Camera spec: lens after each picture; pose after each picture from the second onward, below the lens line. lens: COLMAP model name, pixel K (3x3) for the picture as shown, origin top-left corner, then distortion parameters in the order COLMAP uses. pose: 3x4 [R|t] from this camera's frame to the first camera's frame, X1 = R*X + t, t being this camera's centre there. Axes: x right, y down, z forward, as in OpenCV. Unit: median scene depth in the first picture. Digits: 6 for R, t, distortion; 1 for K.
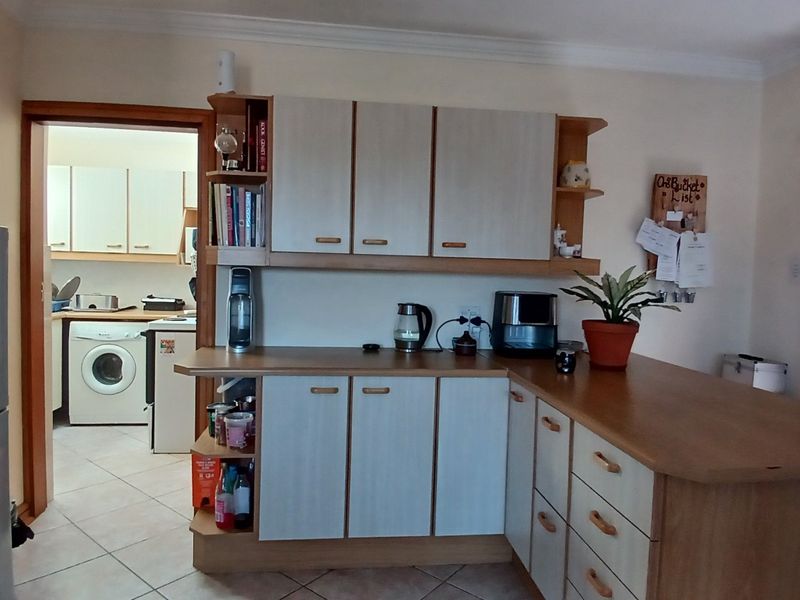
lens RADIAL K [[600.1, 0, 400.2], [0, 600.1, 302.4], [0, 0, 1]] dist [0.003979, -0.007284]
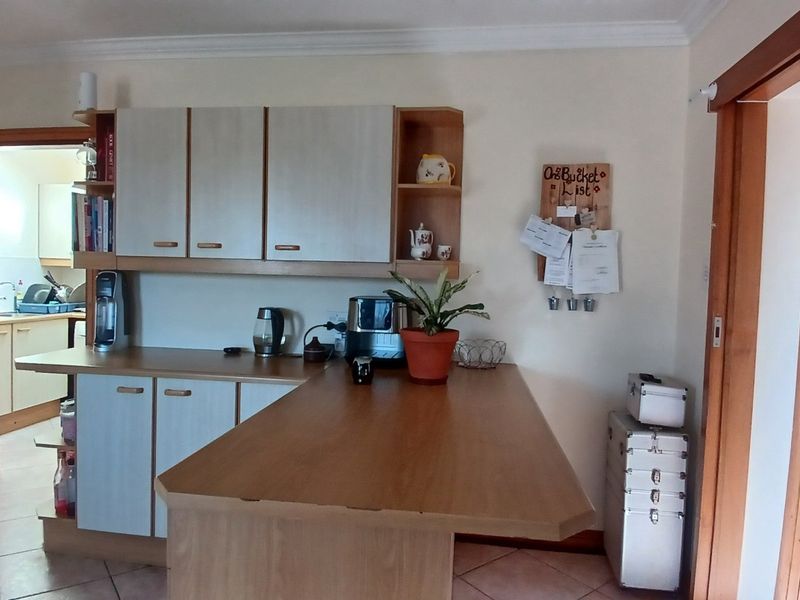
lens RADIAL K [[600.1, 0, 397.8], [0, 600.1, 299.5], [0, 0, 1]] dist [0.003979, -0.007284]
pose [[0.963629, 0.009416, -0.267079, 0.488016], [-0.014369, 0.999759, -0.016595, 0.002034], [0.266858, 0.019829, 0.963532, 0.105354]]
